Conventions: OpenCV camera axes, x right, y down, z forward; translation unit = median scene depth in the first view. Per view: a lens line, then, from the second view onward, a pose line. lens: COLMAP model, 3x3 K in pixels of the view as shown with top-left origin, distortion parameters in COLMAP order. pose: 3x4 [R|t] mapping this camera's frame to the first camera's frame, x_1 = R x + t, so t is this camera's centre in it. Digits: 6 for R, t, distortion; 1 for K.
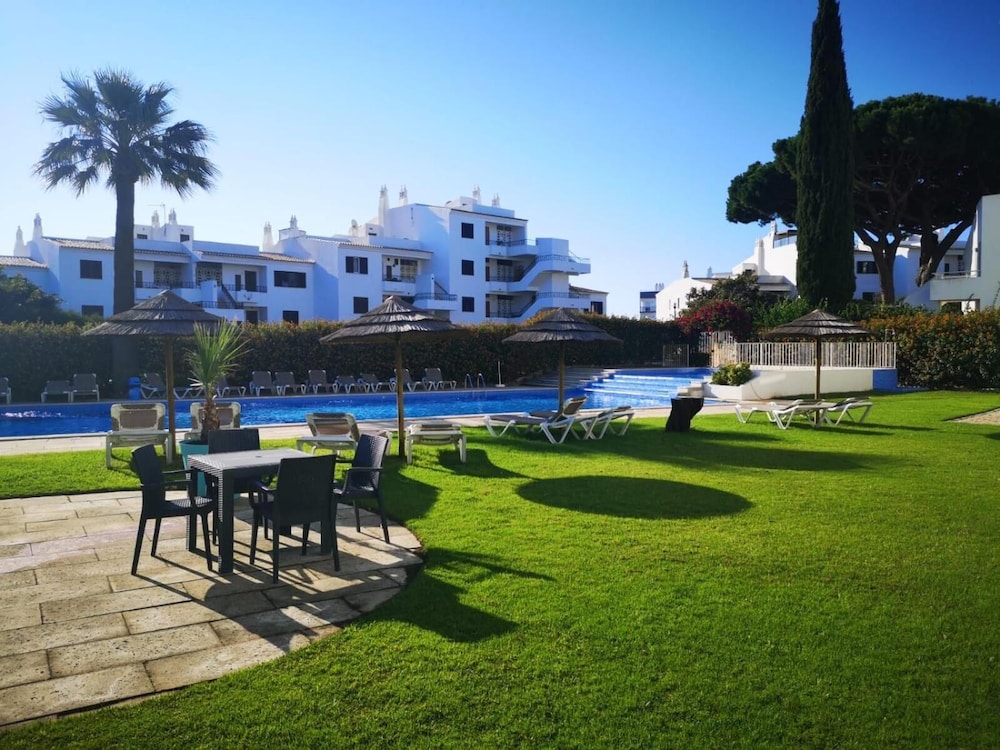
lens RADIAL K [[745.7, 0, 503.0], [0, 745.7, 381.7], [0, 0, 1]] dist [0.045248, -0.041017]
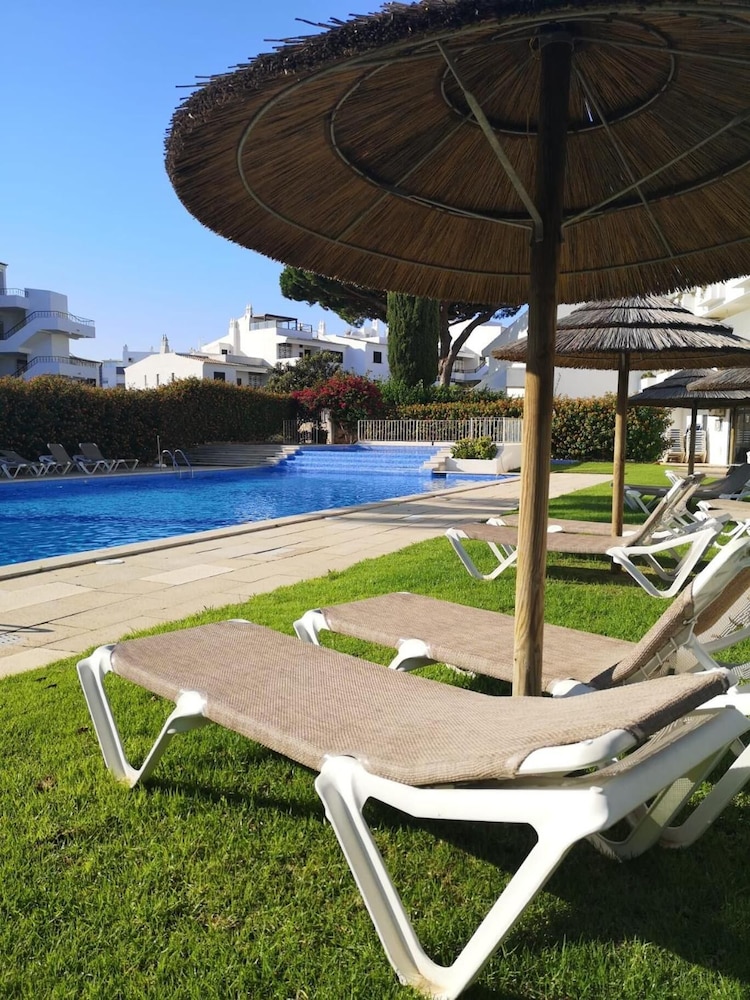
lens RADIAL K [[745.7, 0, 375.6], [0, 745.7, 495.2], [0, 0, 1]] dist [0.045248, -0.041017]
pose [[0.788687, -0.040579, 0.613455, -0.169701], [0.017049, 0.998879, 0.044154, 0.002801], [-0.614559, -0.024365, 0.788494, 0.119914]]
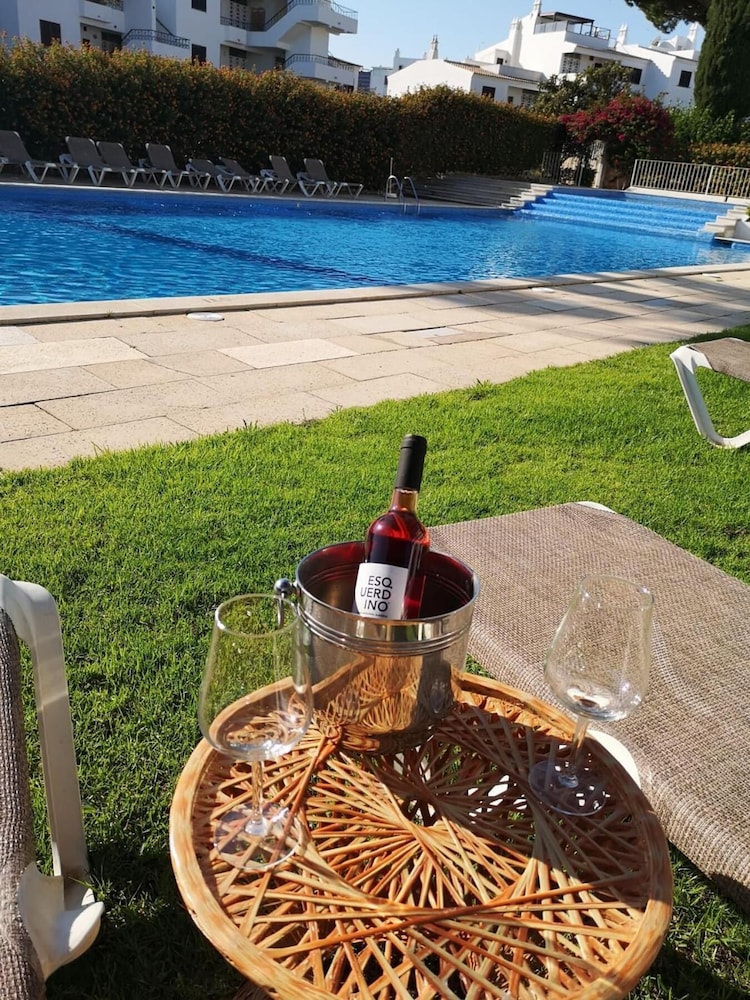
lens RADIAL K [[745.7, 0, 381.9], [0, 745.7, 496.0], [0, 0, 1]] dist [0.045248, -0.041017]
pose [[0.942289, -0.049231, 0.331163, -0.141259], [-0.082632, 0.924333, 0.372532, 0.002515], [-0.324445, -0.378397, 0.866921, 0.146231]]
